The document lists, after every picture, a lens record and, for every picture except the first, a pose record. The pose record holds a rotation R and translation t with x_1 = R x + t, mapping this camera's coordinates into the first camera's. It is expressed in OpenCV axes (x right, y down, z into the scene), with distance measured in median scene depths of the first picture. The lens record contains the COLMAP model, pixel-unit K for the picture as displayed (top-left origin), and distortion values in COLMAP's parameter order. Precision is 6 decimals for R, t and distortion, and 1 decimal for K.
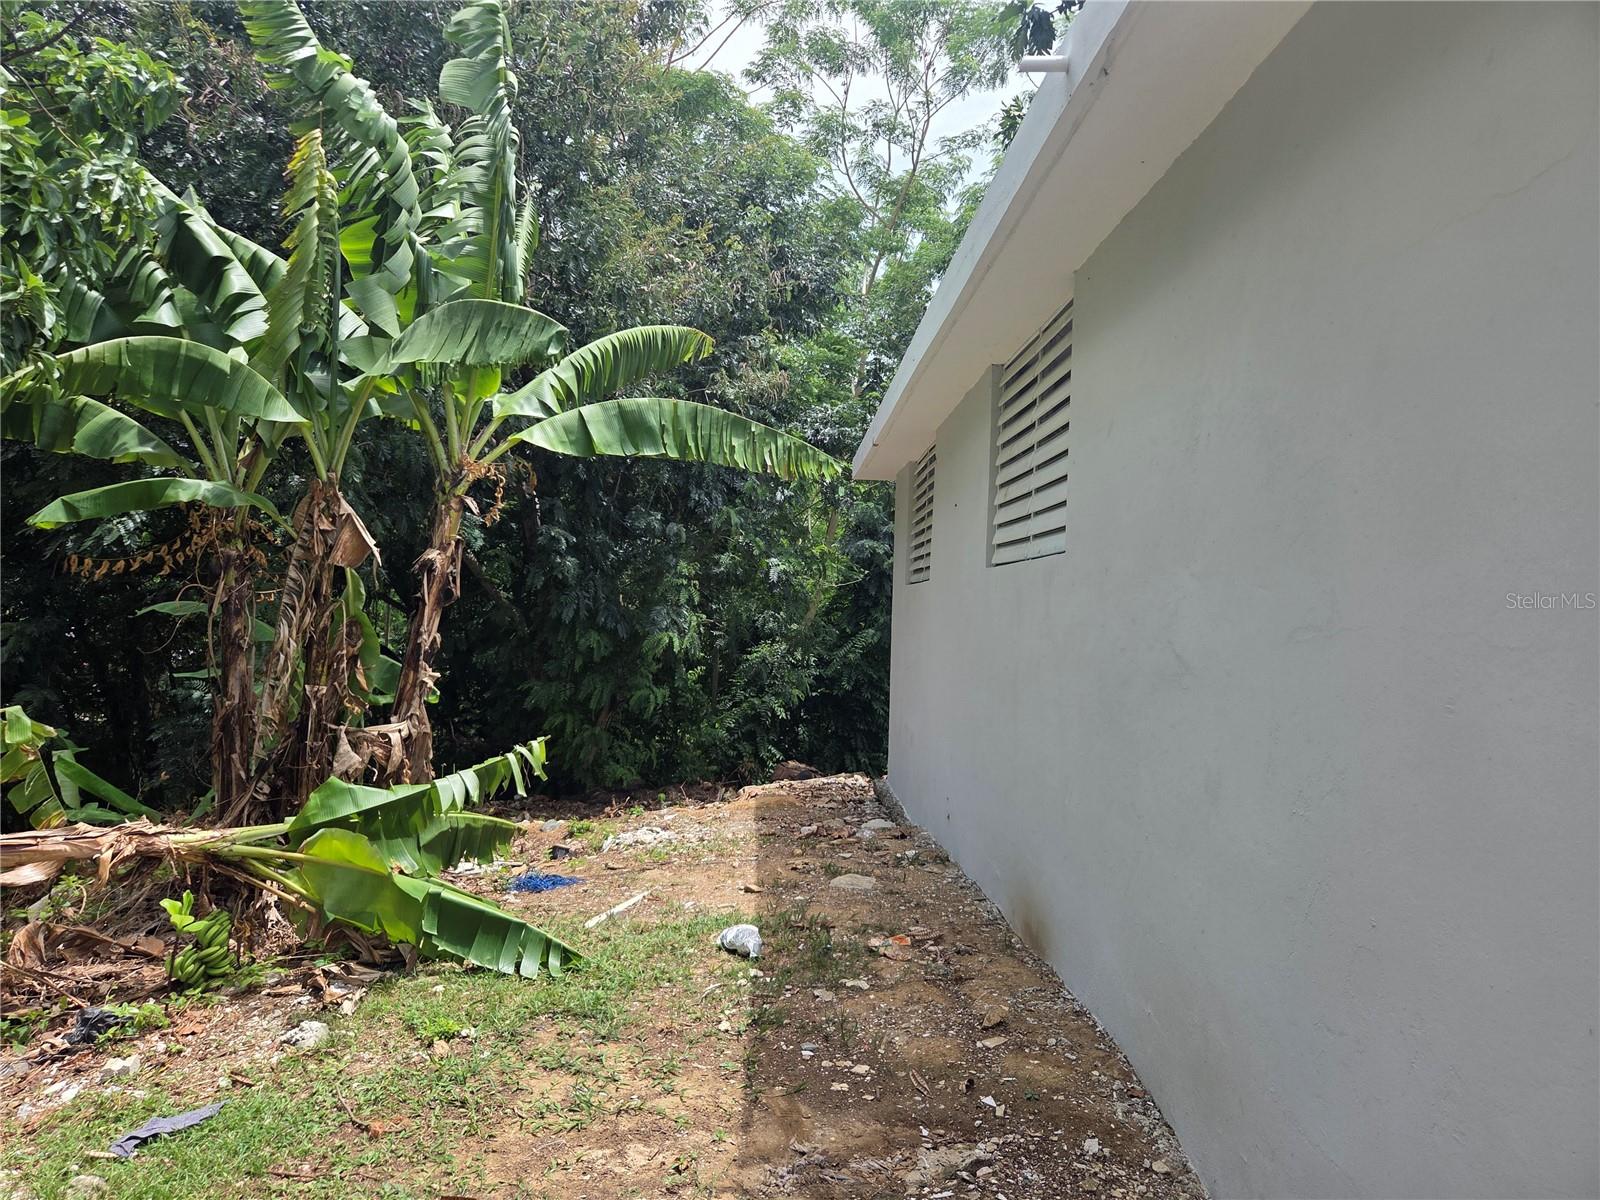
lens RADIAL K [[1067.4, 0, 807.0], [0, 1067.4, 606.4], [0, 0, 1]] dist [0.064449, -0.022496]
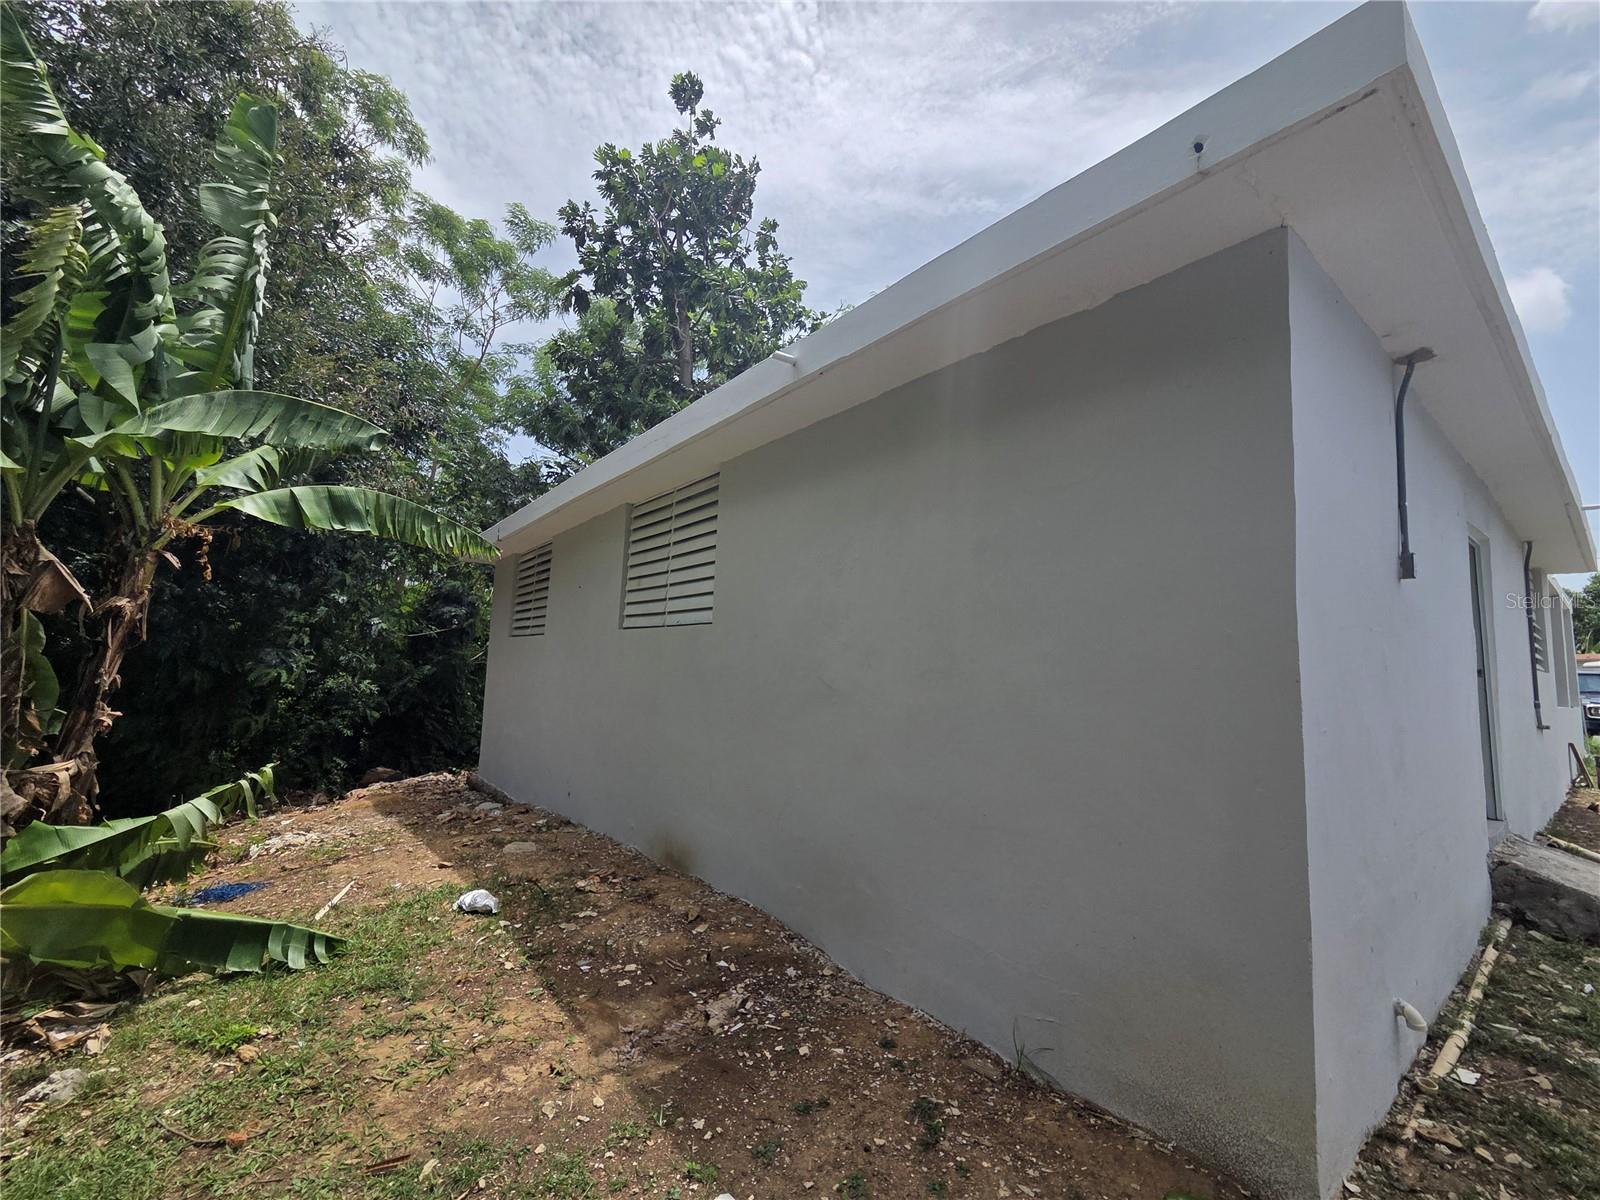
lens RADIAL K [[659.7, 0, 804.3], [0, 659.7, 607.2], [0, 0, 1]] dist [-0.006485, 0.003494]
pose [[0.809395, 0.046591, 0.585414, -0.197098], [-0.008051, 0.997635, -0.068265, -0.003142], [-0.587210, 0.050540, 0.807855, 0.067059]]
